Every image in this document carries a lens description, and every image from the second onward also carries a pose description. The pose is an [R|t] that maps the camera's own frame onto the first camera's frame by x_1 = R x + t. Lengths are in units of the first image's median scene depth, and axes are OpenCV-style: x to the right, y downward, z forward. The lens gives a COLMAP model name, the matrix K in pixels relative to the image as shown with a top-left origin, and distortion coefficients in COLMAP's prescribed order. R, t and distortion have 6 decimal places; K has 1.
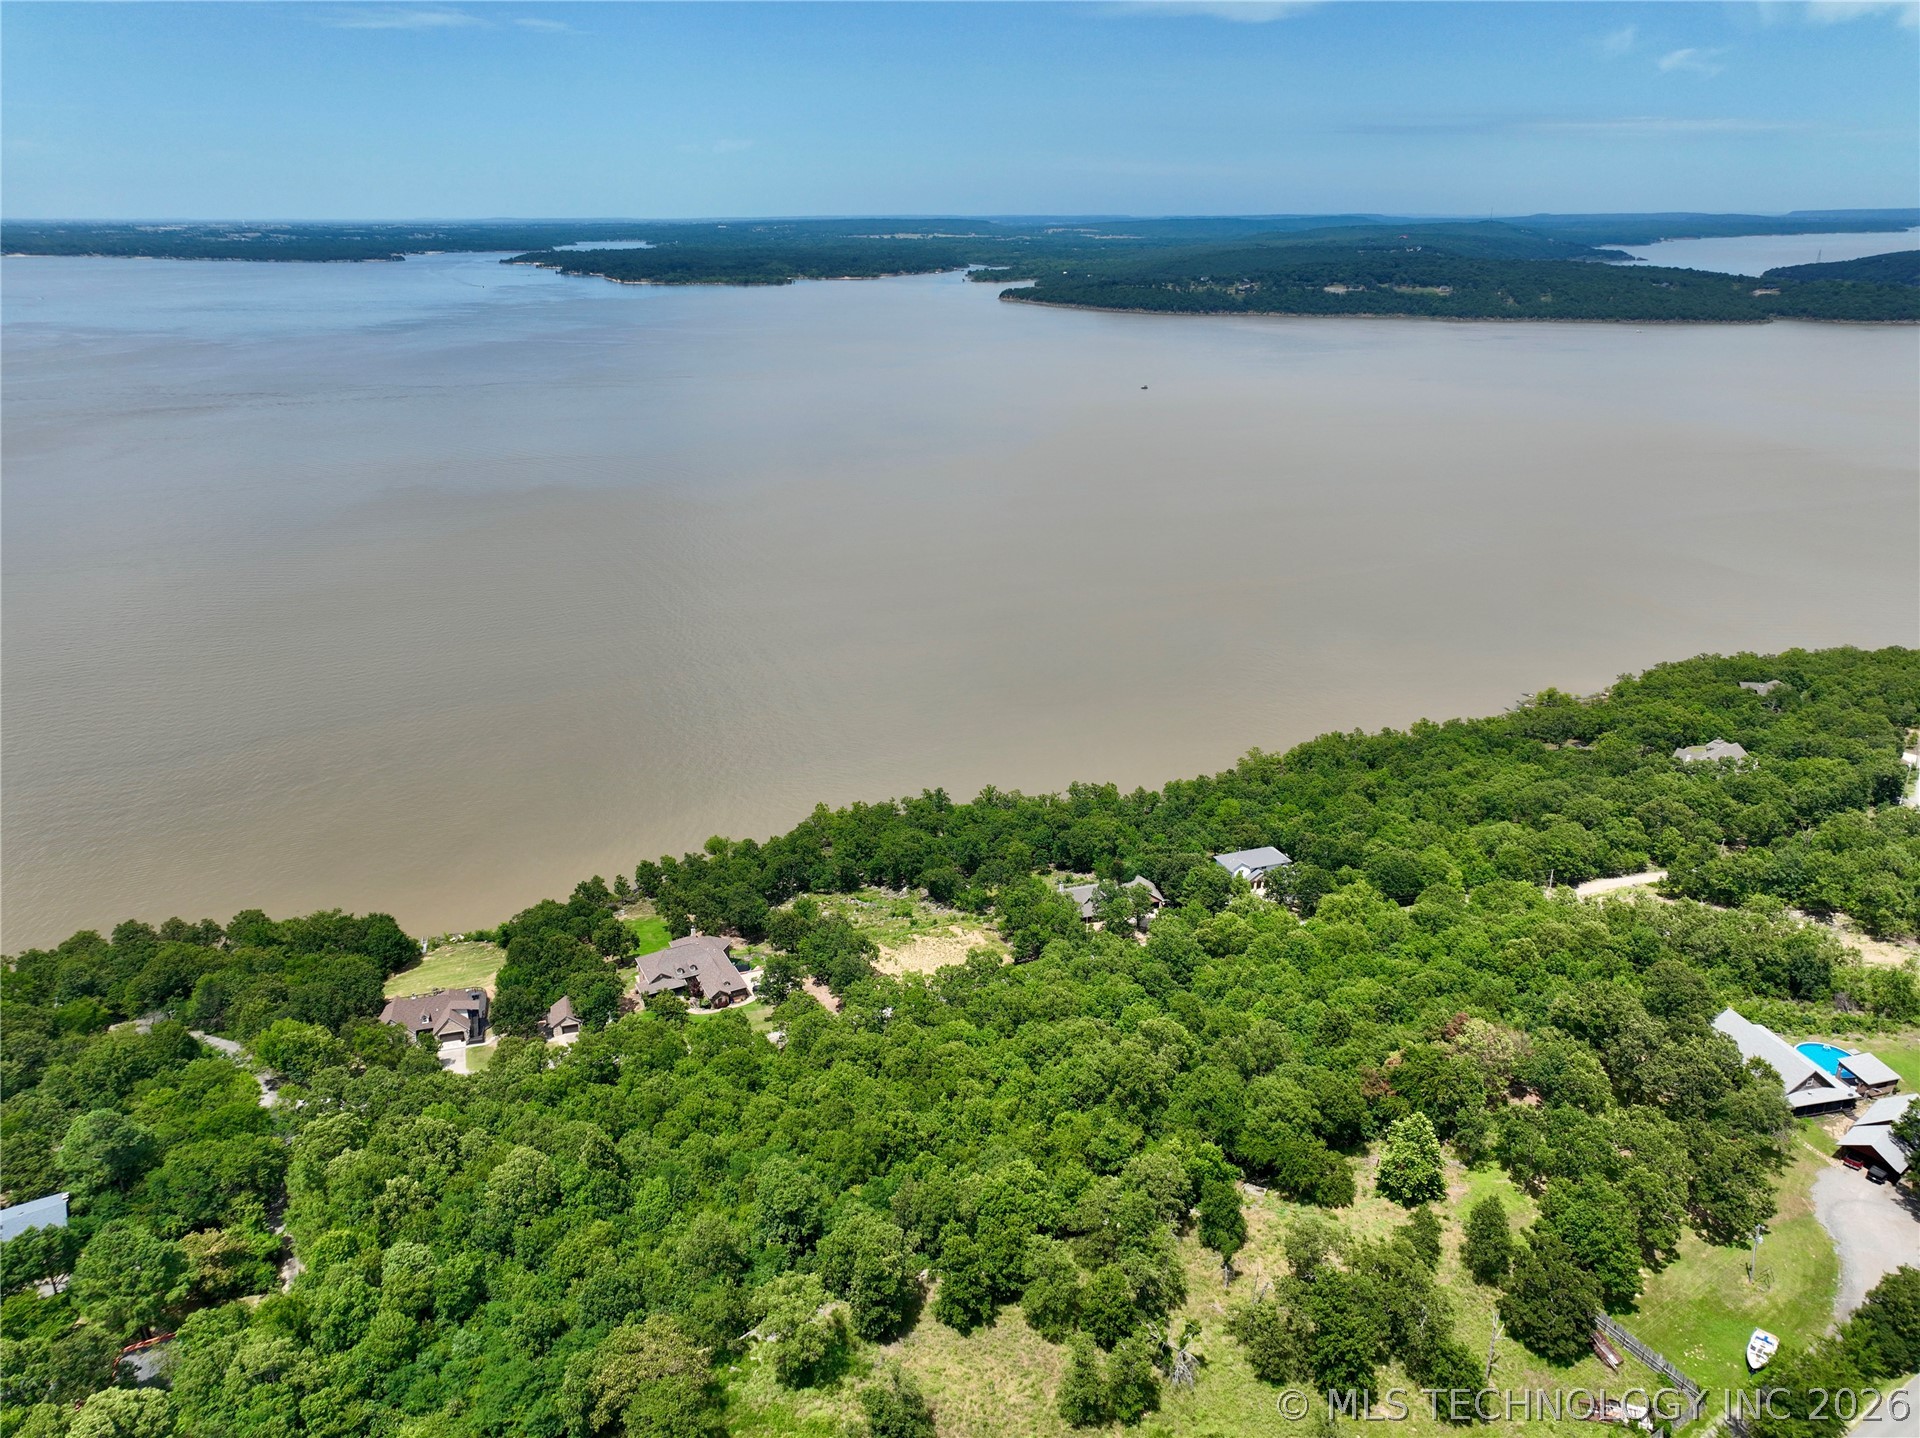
lens RADIAL K [[1343.6, 0, 960.5], [0, 1343.6, 718.7], [0, 0, 1]] dist [-0.005455, 0.023314]
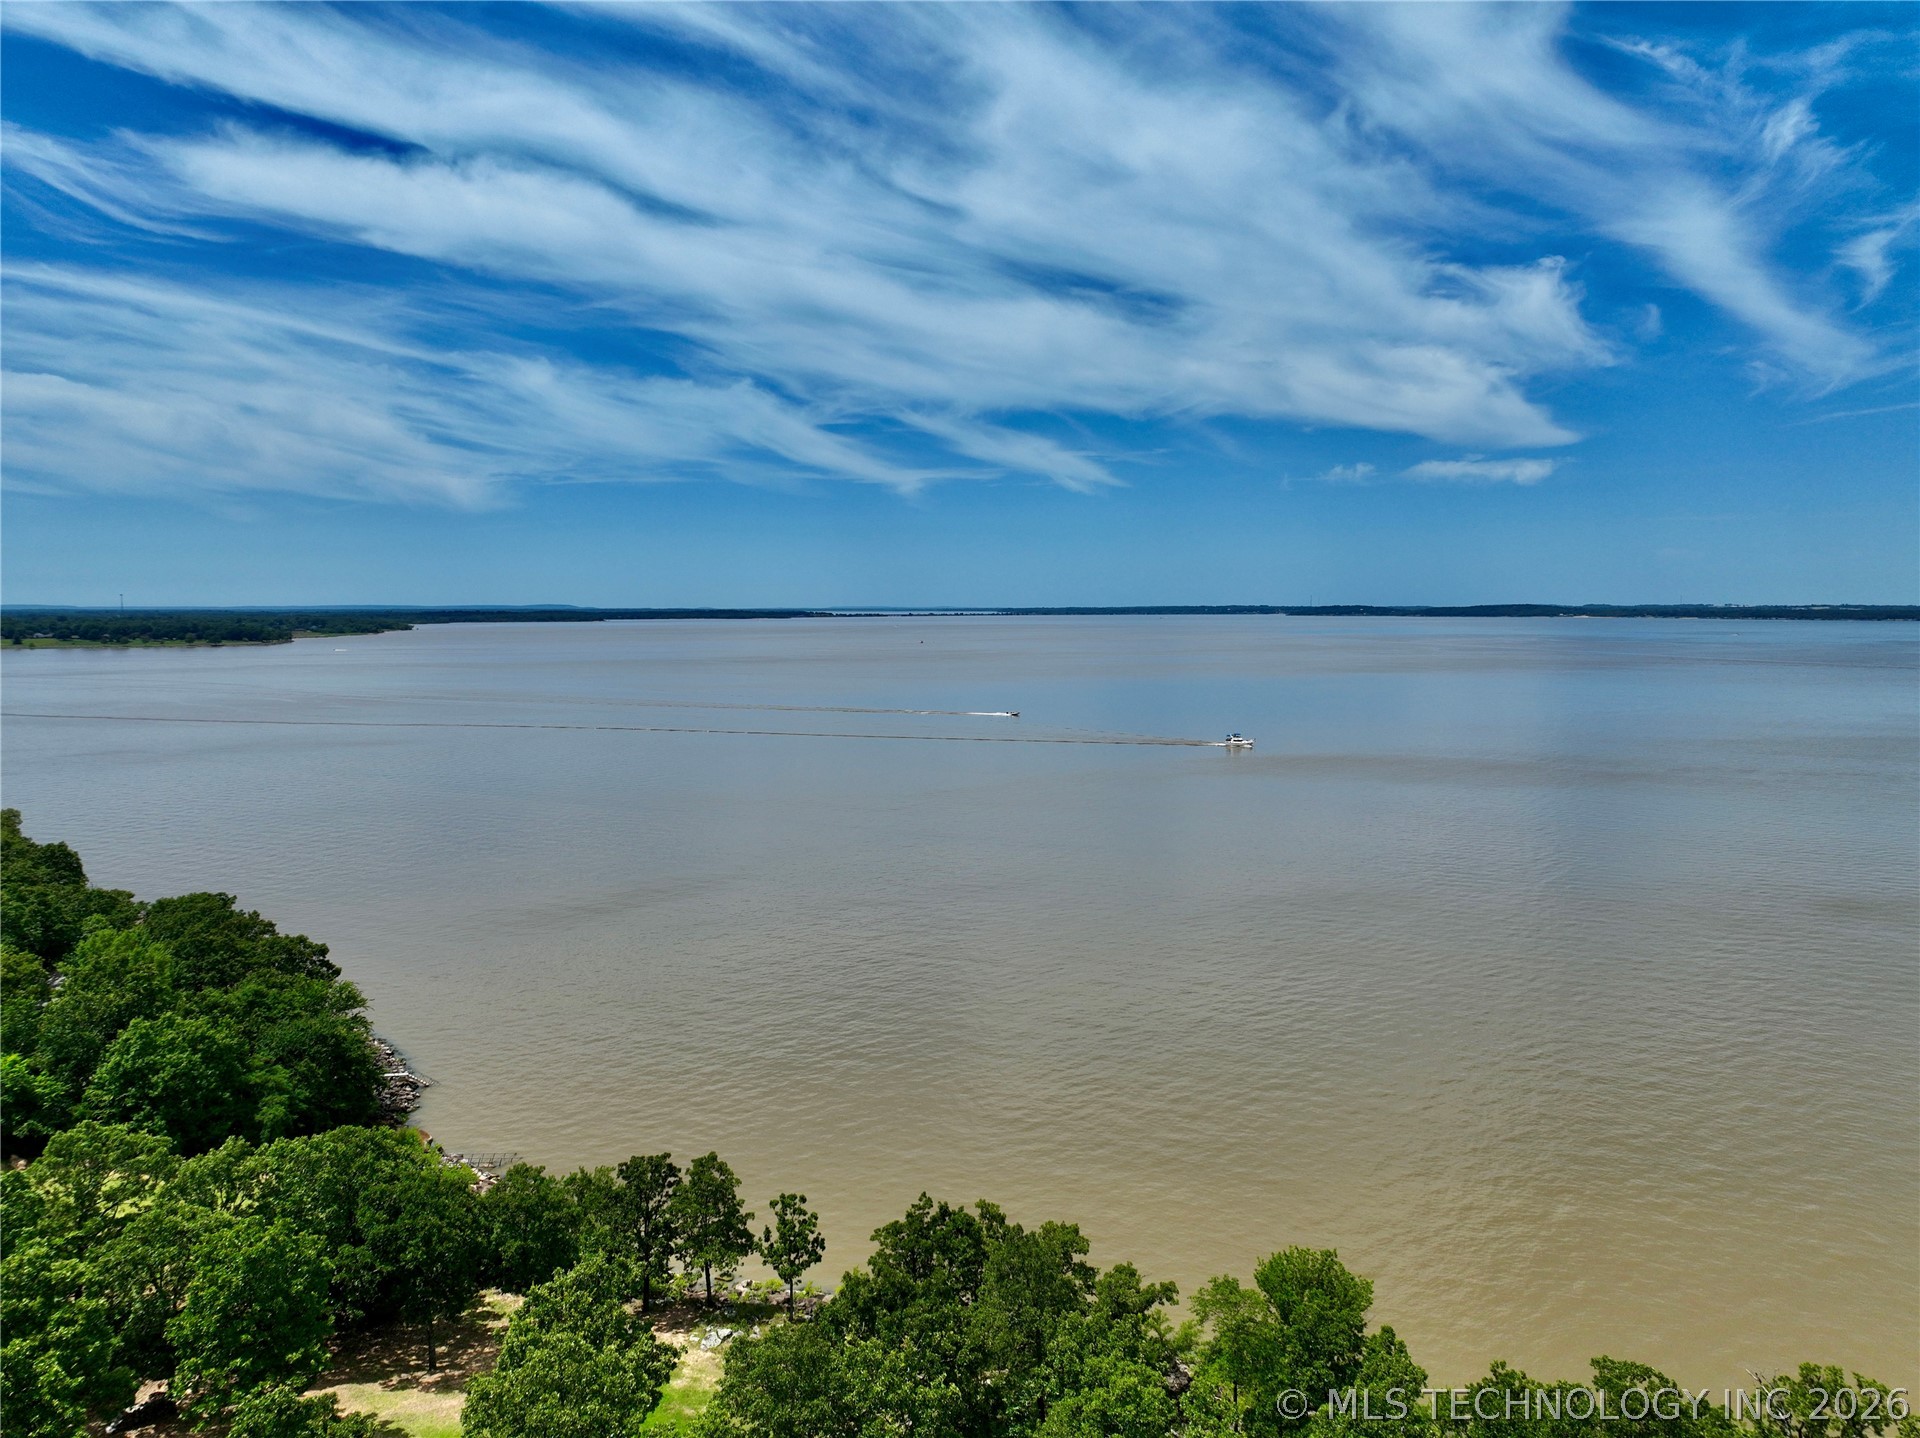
lens RADIAL K [[1343.6, 0, 975.6], [0, 1343.6, 722.0], [0, 0, 1]] dist [-0.005455, 0.023314]
pose [[0.496871, 0.069694, -0.865022, -0.014544], [-0.300971, 0.948744, -0.096439, 0.045370], [0.813963, 0.308264, 0.492379, 0.919429]]
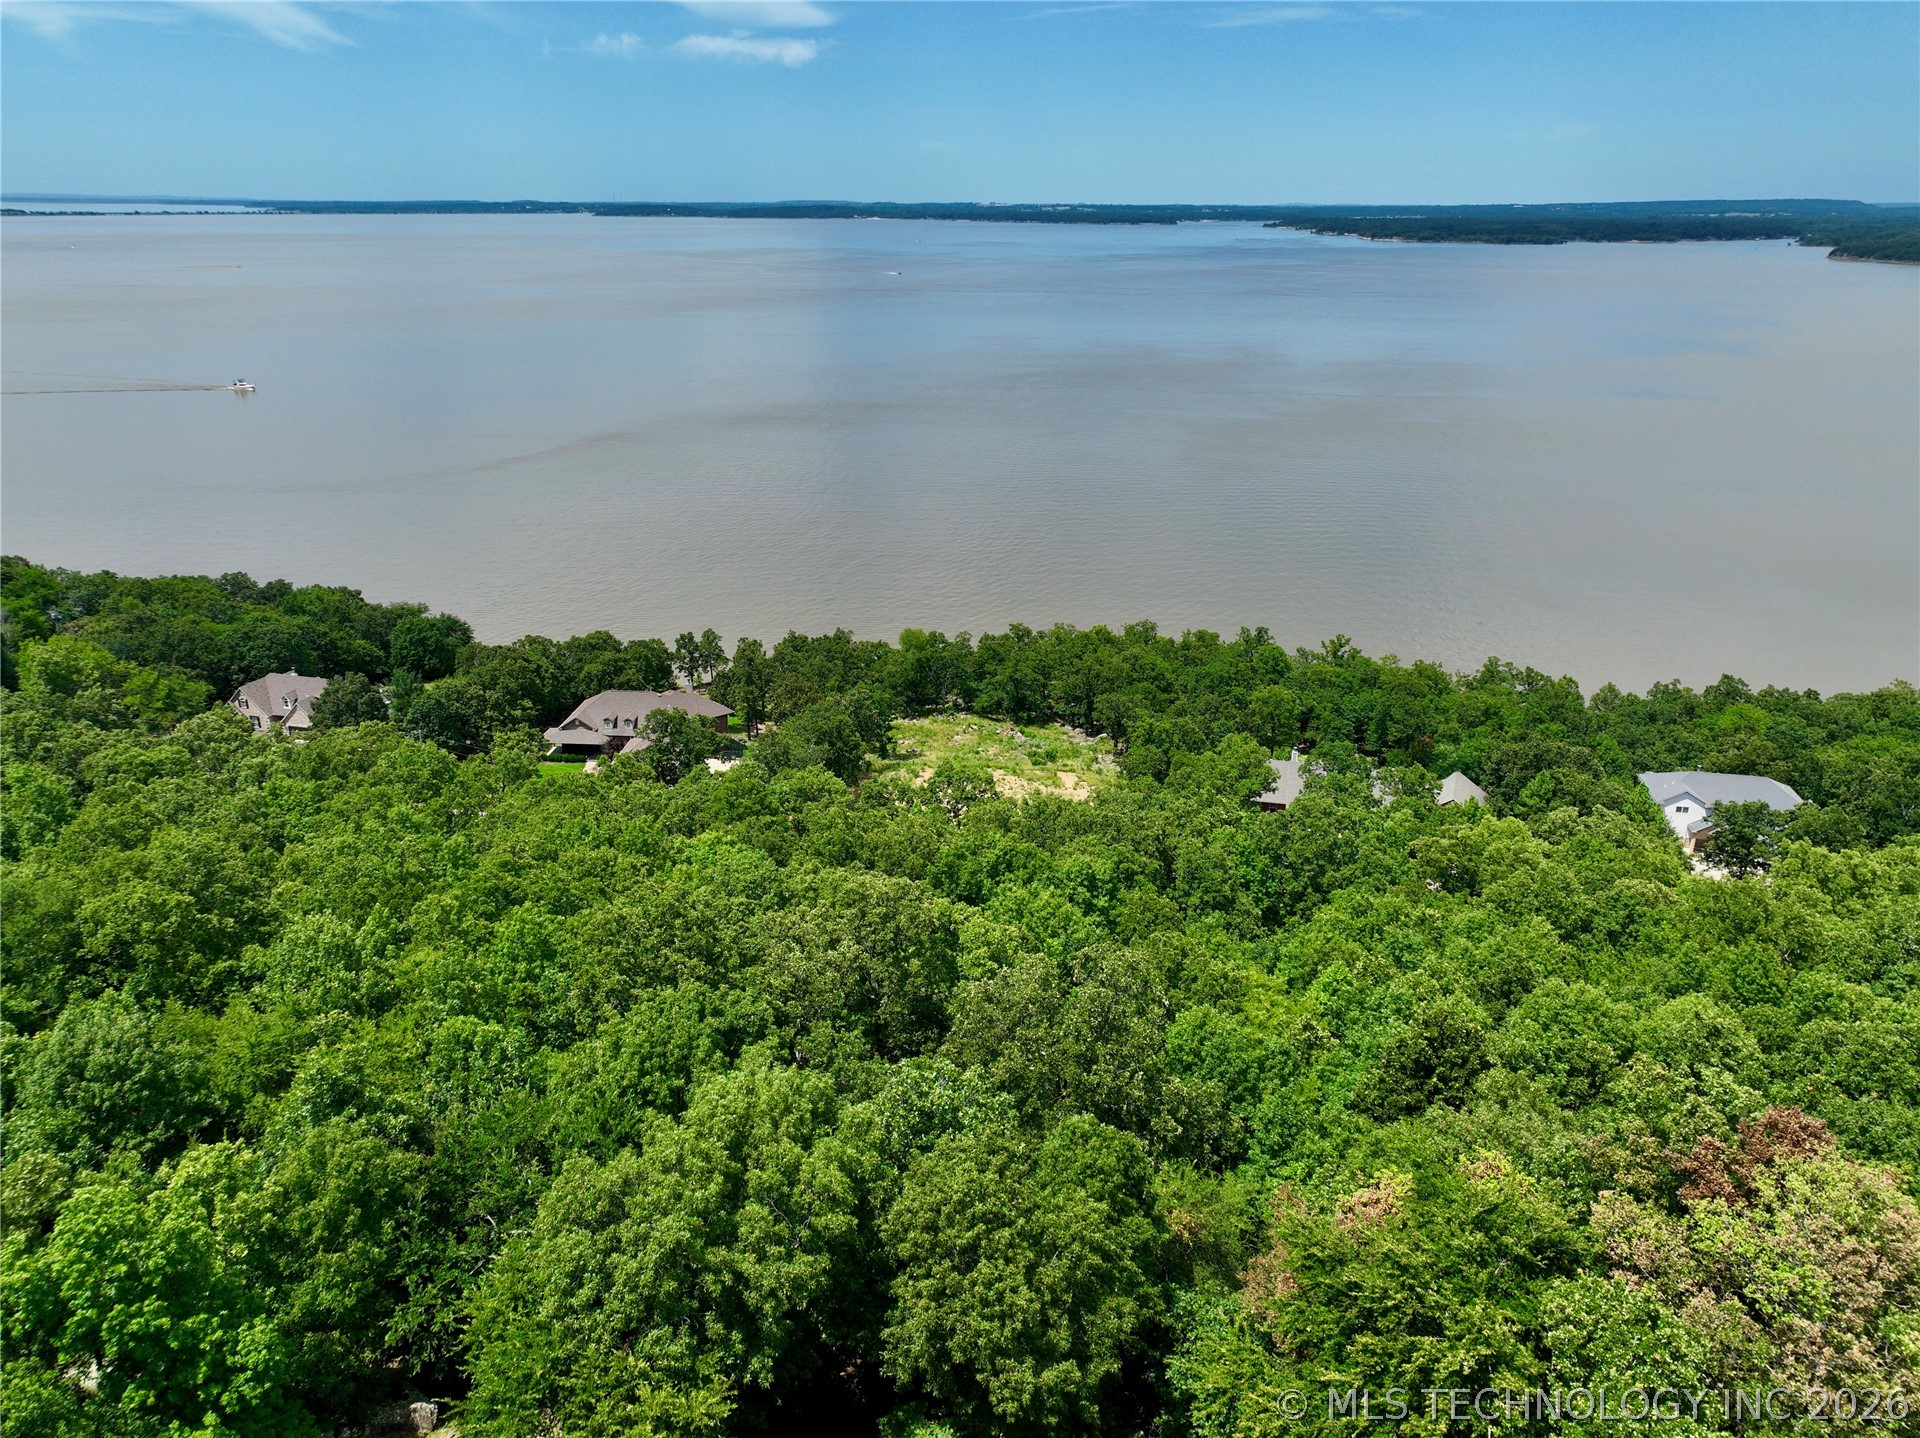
lens RADIAL K [[1343.6, 0, 960.3], [0, 1343.6, 721.0], [0, 0, 1]] dist [-0.005455, 0.023314]
pose [[0.856256, 0.192679, -0.479270, 0.209696], [-0.188808, 0.980369, 0.056812, 0.103251], [0.480808, 0.041844, 0.875827, 0.451619]]
